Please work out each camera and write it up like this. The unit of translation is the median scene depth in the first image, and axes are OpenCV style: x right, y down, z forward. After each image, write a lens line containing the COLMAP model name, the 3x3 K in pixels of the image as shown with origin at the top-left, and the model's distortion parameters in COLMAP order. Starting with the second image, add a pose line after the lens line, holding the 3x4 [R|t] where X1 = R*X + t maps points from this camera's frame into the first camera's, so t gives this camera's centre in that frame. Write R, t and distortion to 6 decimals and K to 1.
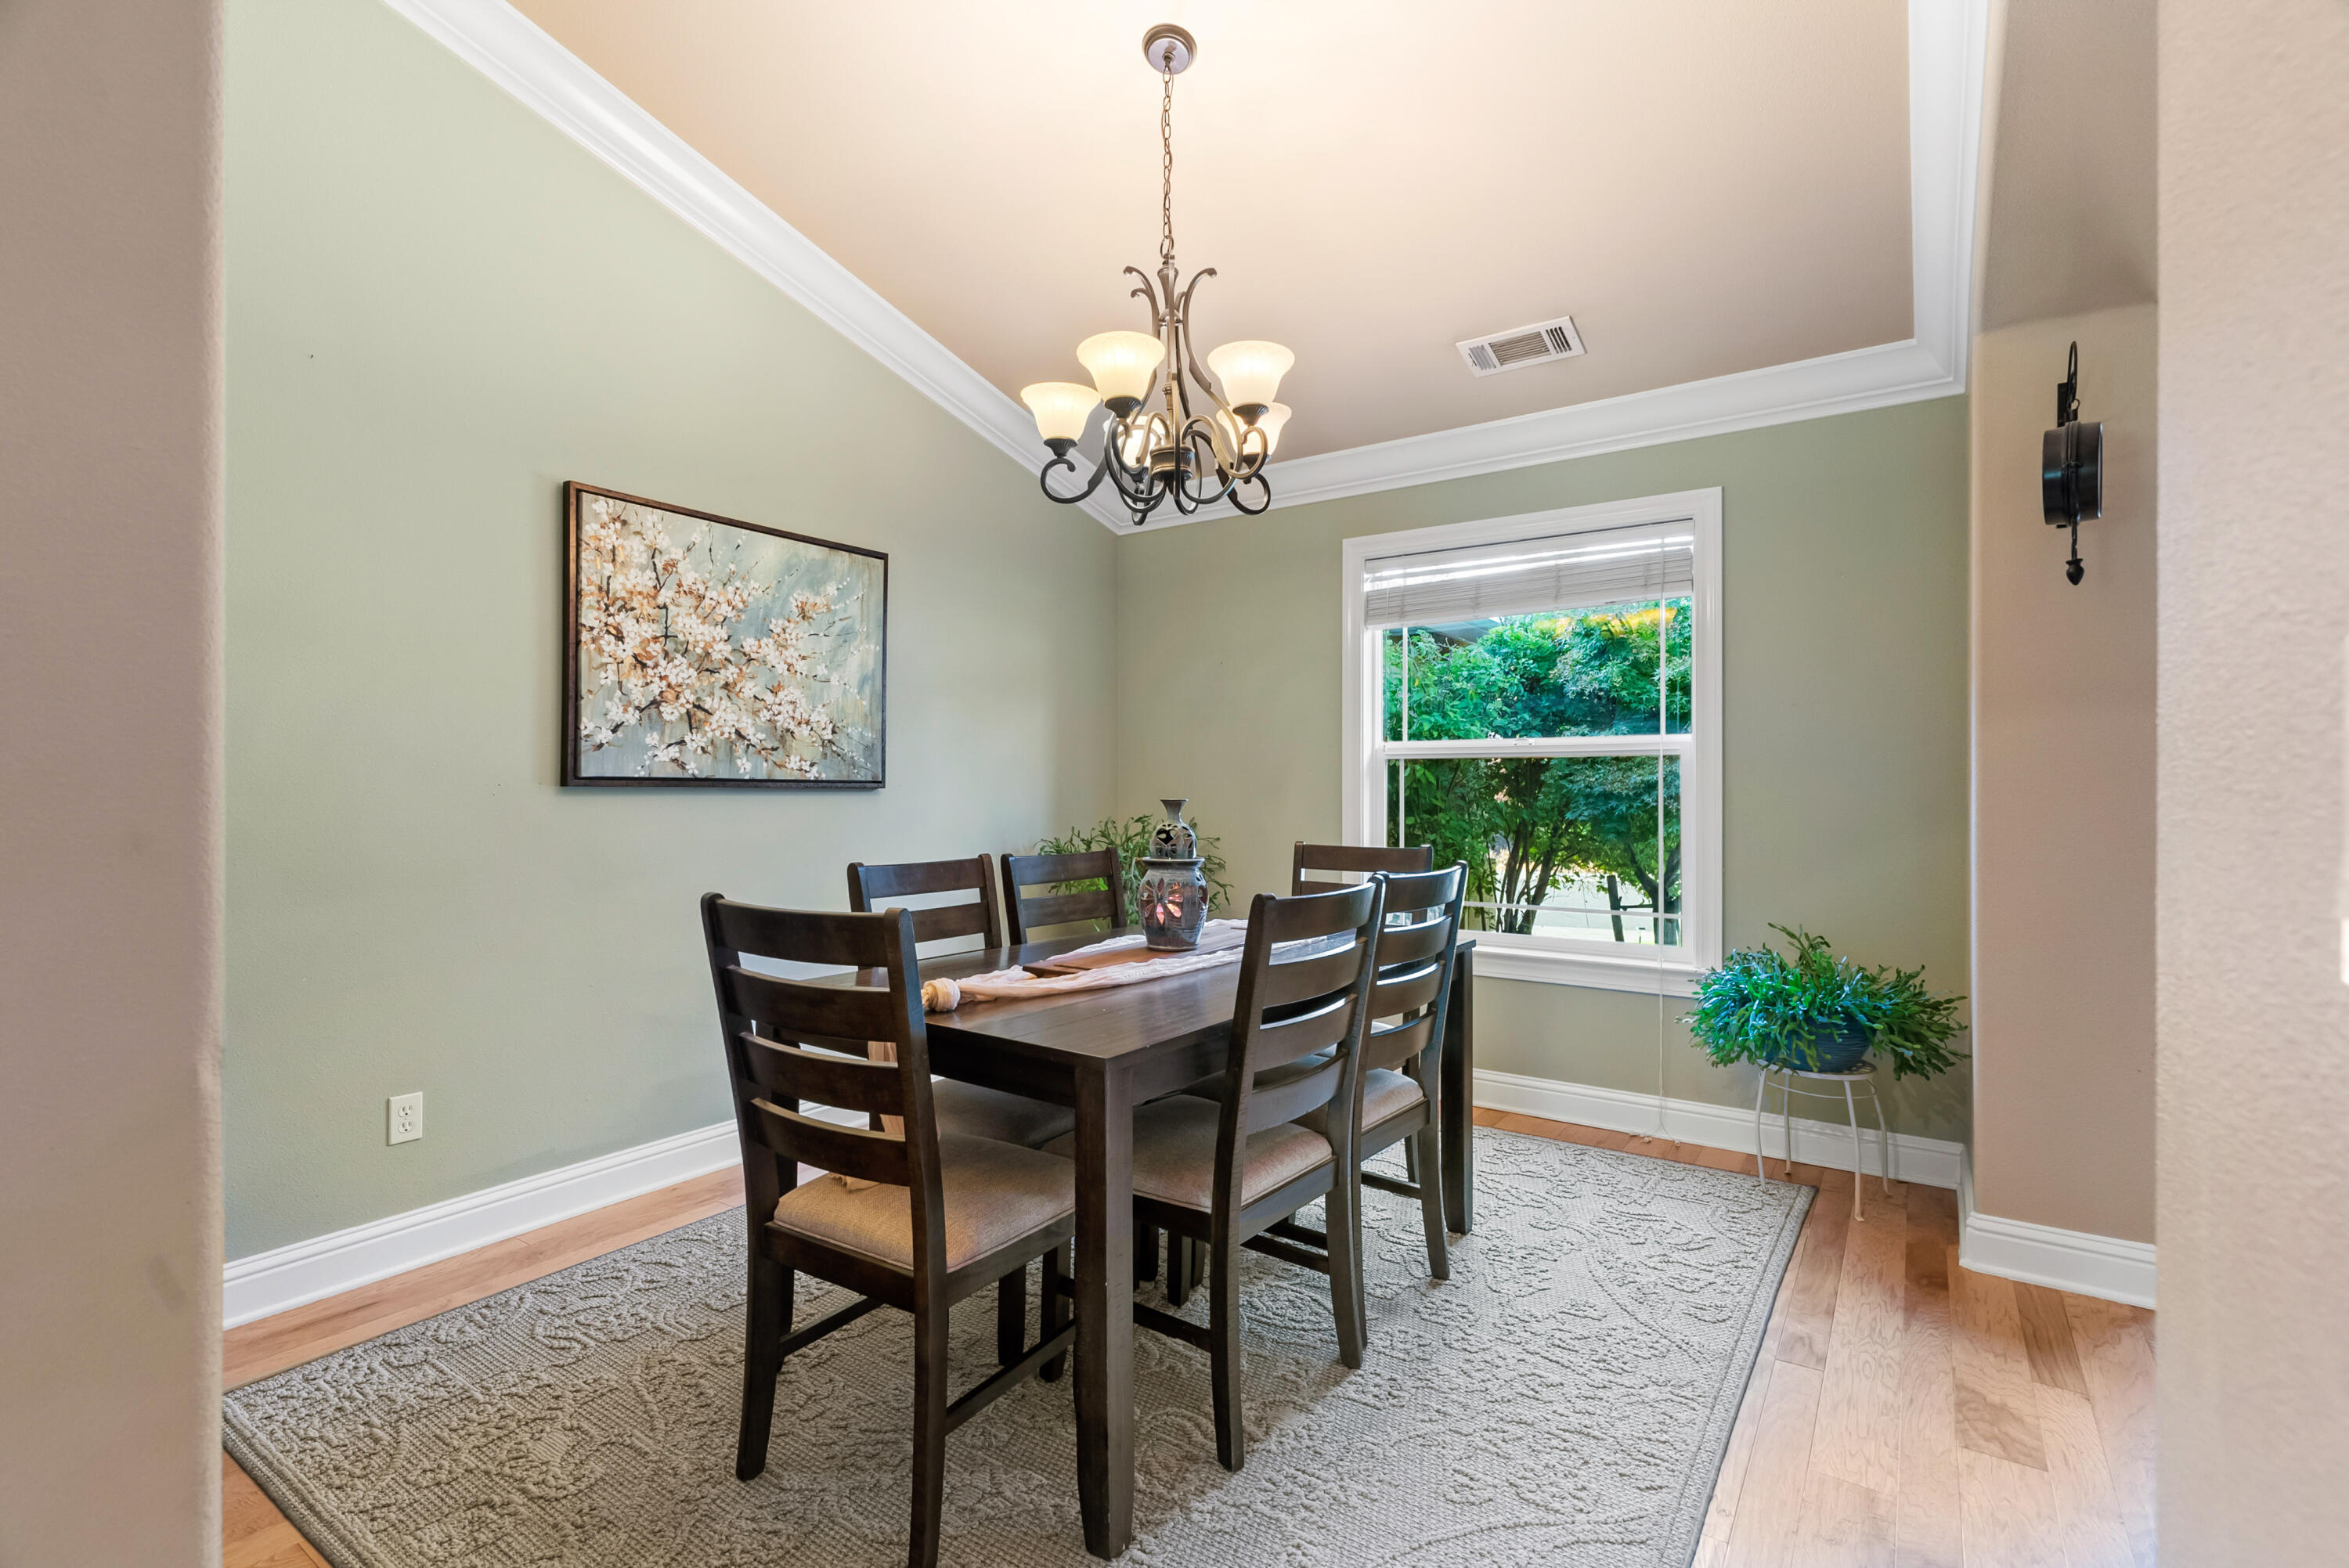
lens RADIAL K [[1078.0, 0, 1166.3], [0, 1078.0, 788.3], [0, 0, 1]] dist [-0.005584, 0.002014]
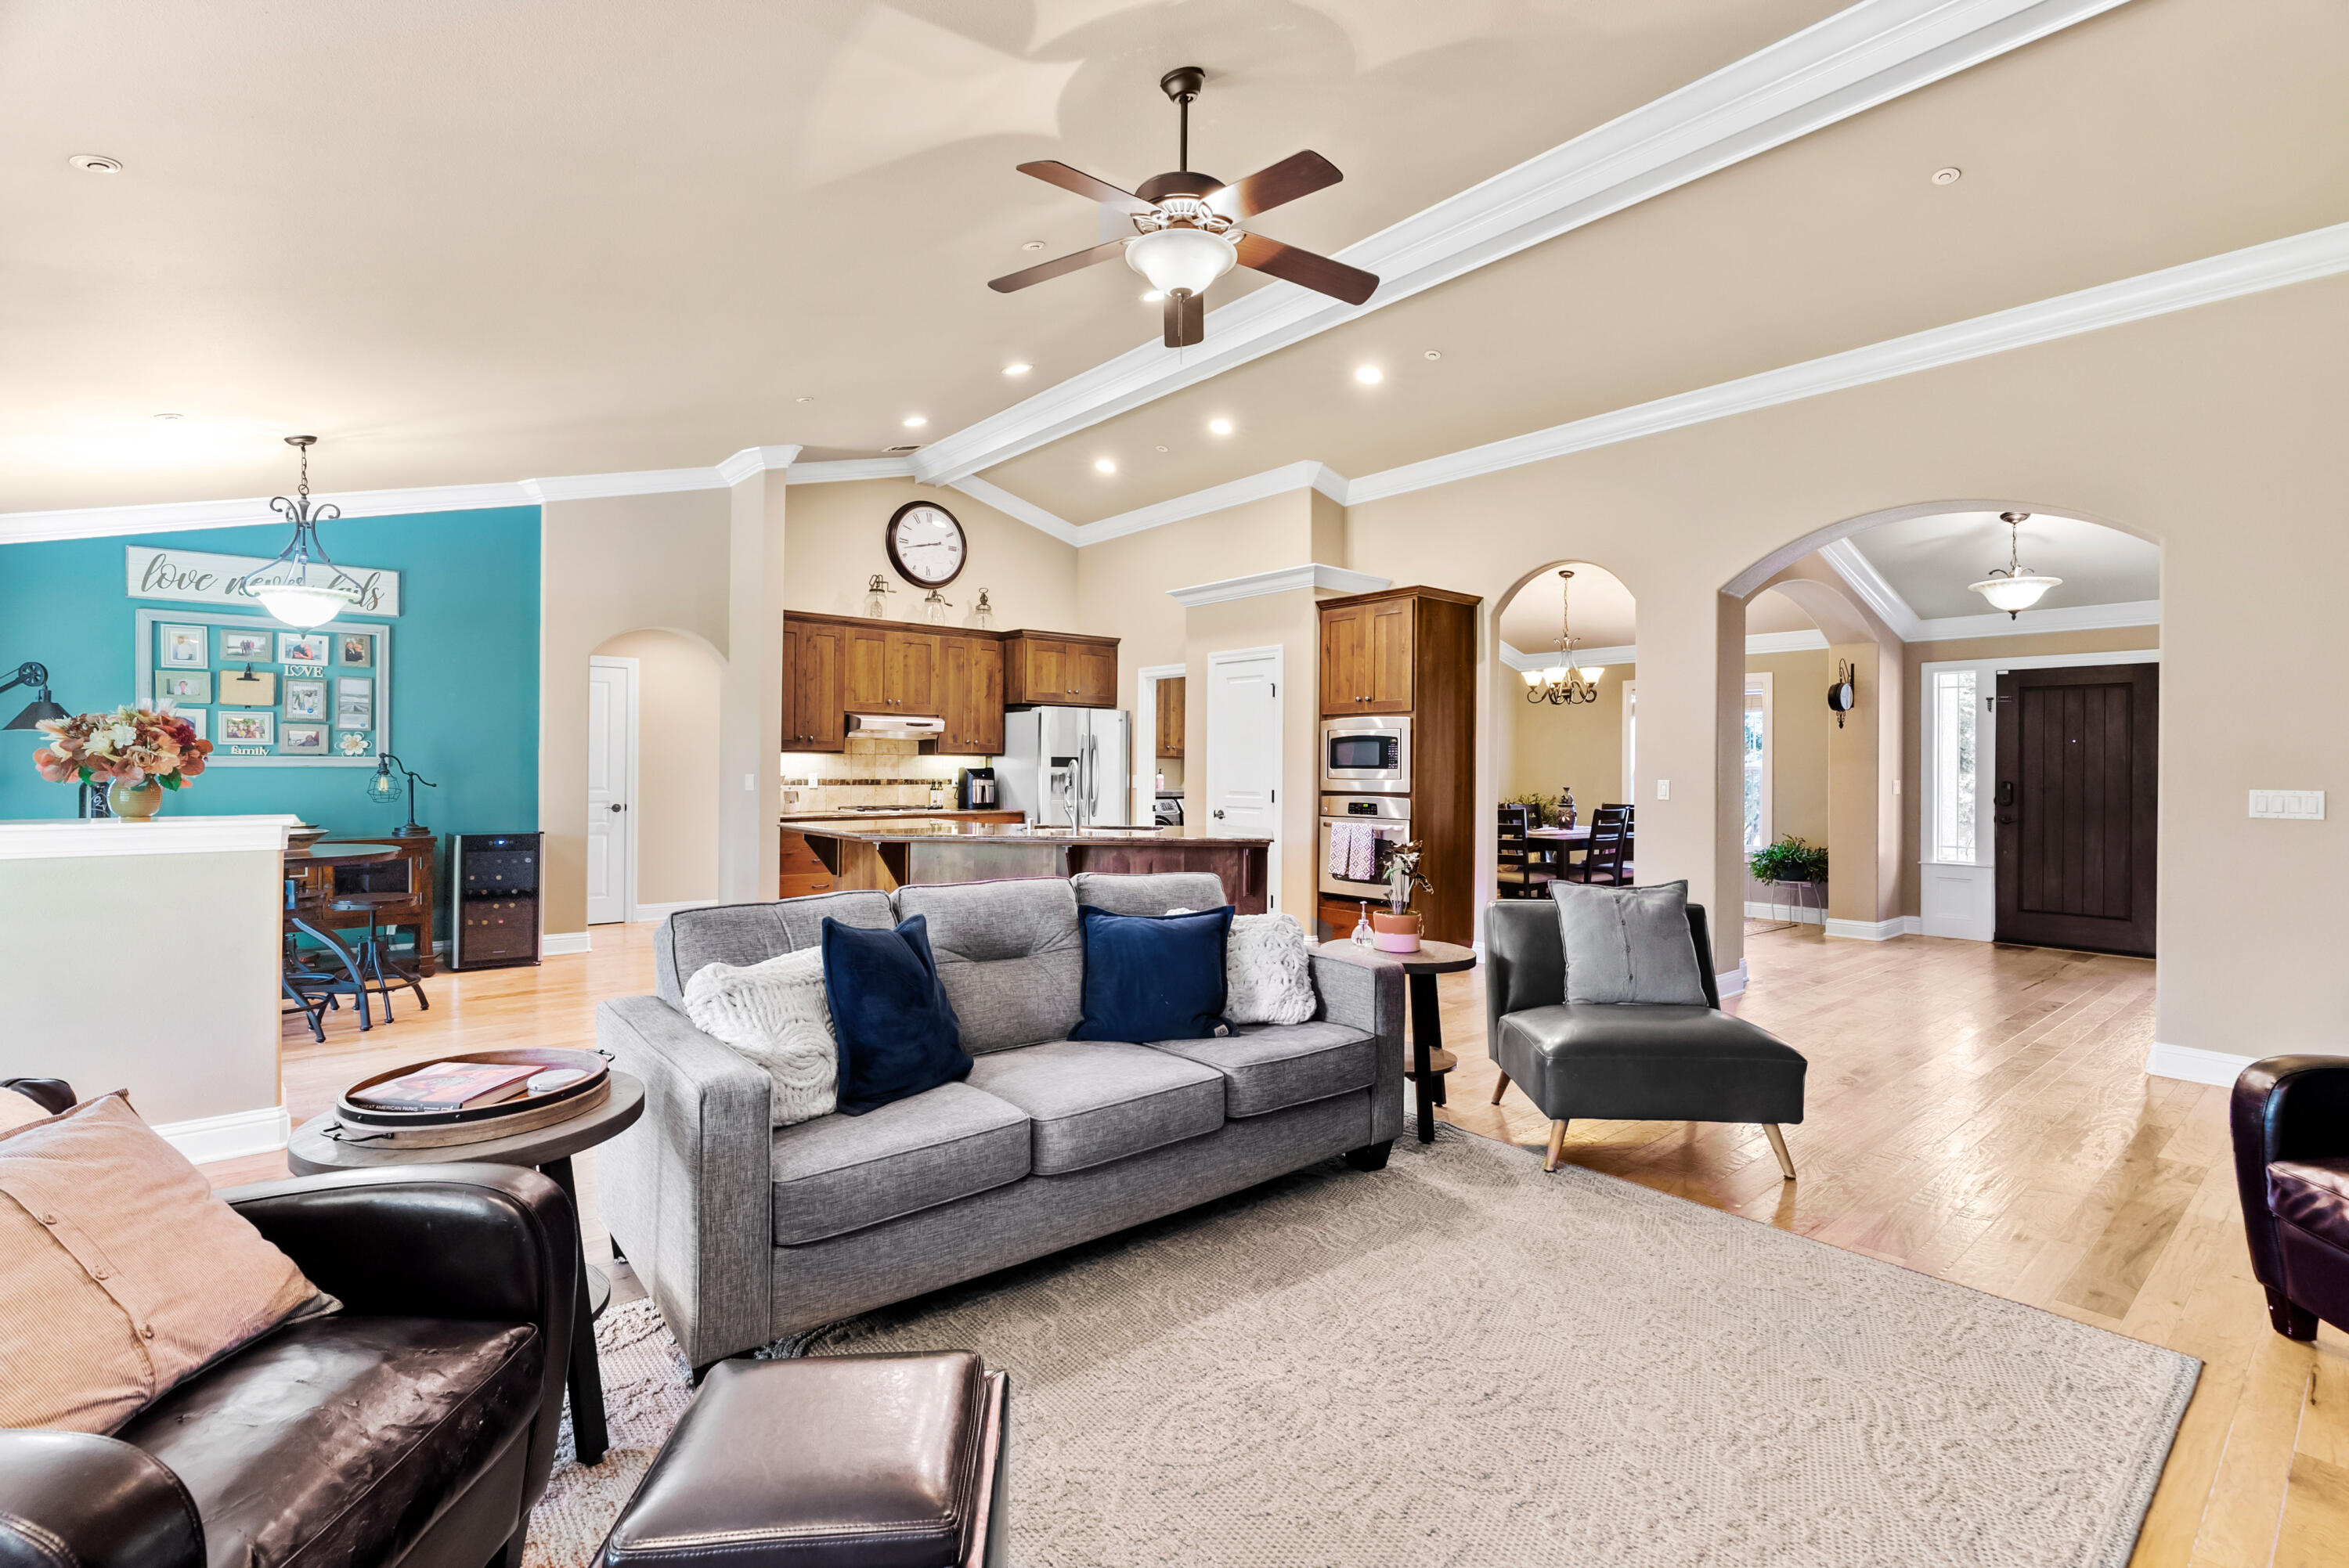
lens RADIAL K [[1078.0, 0, 1173.7], [0, 1078.0, 767.4], [0, 0, 1]] dist [-0.005584, 0.002014]
pose [[0.965772, 0.004456, -0.259355, -0.236694], [-0.006249, 0.999962, -0.006088, -0.019691], [0.259318, 0.007501, 0.965763, -2.037175]]
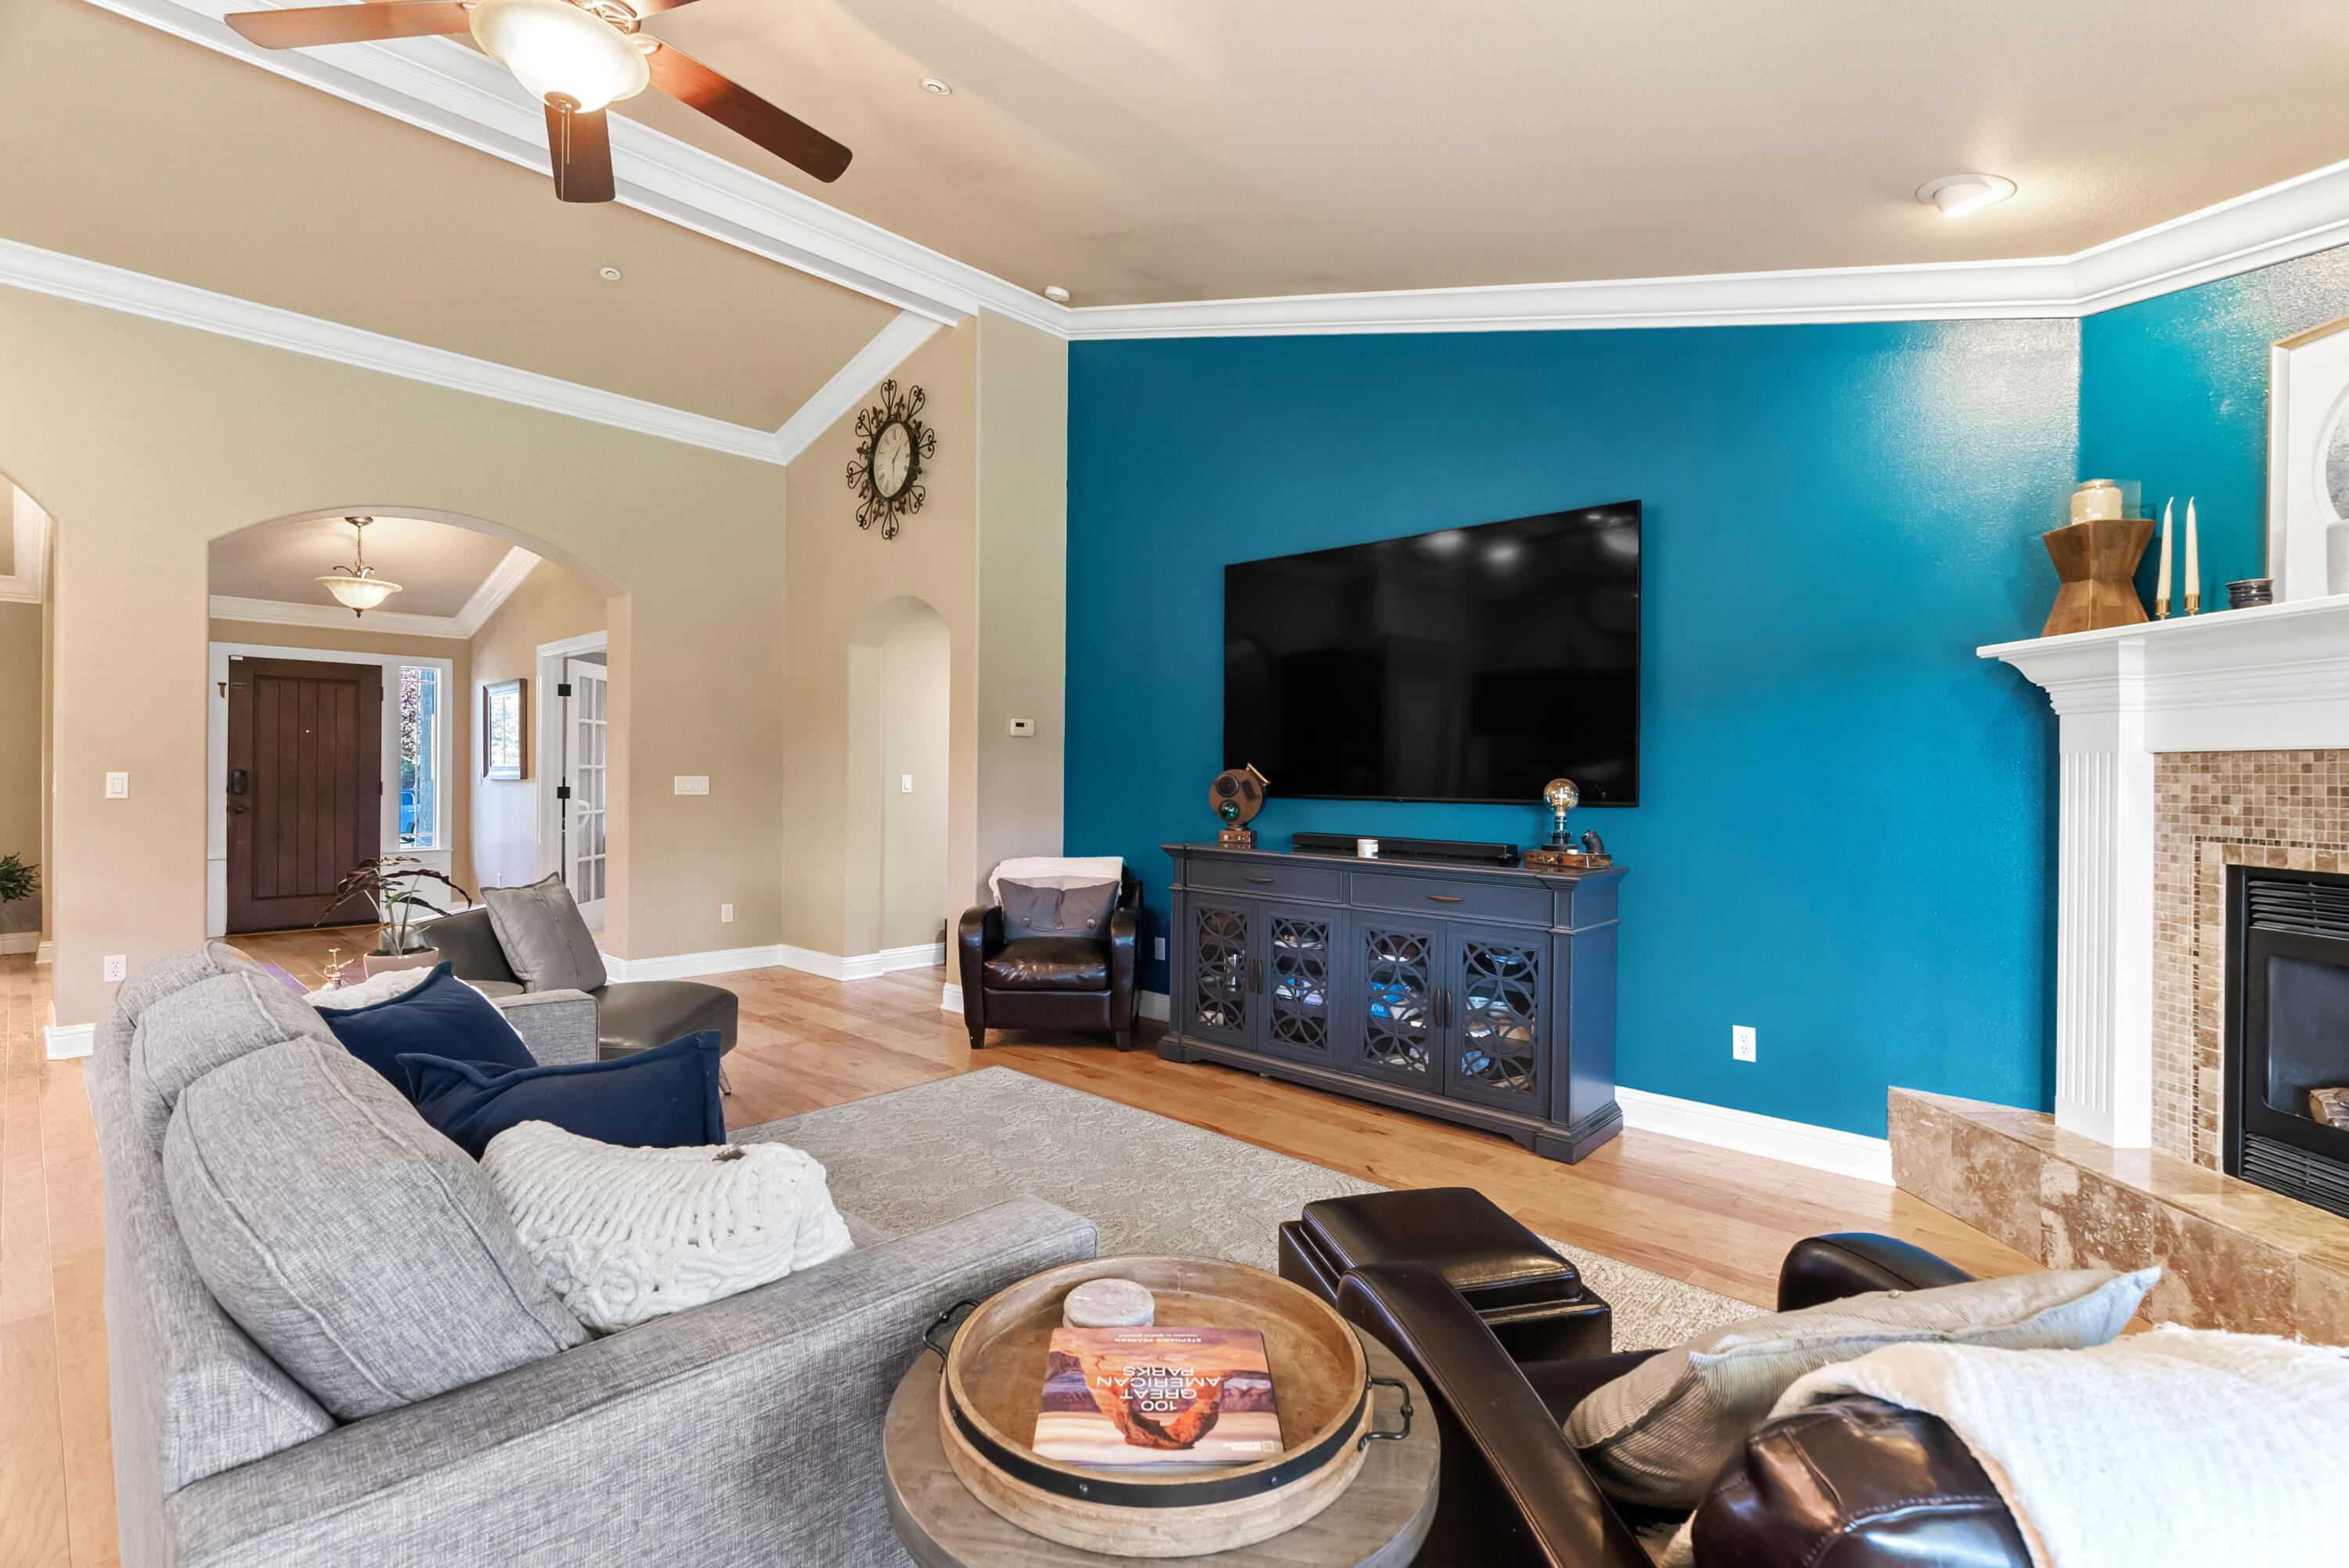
lens RADIAL K [[1078.0, 0, 1185.5], [0, 1078.0, 777.1], [0, 0, 1]] dist [-0.005584, 0.002014]
pose [[0.136072, -0.007620, 0.990670, -1.102800], [-0.003352, 0.999961, 0.008152, -0.024609], [-0.990693, -0.004430, 0.136041, -1.610010]]
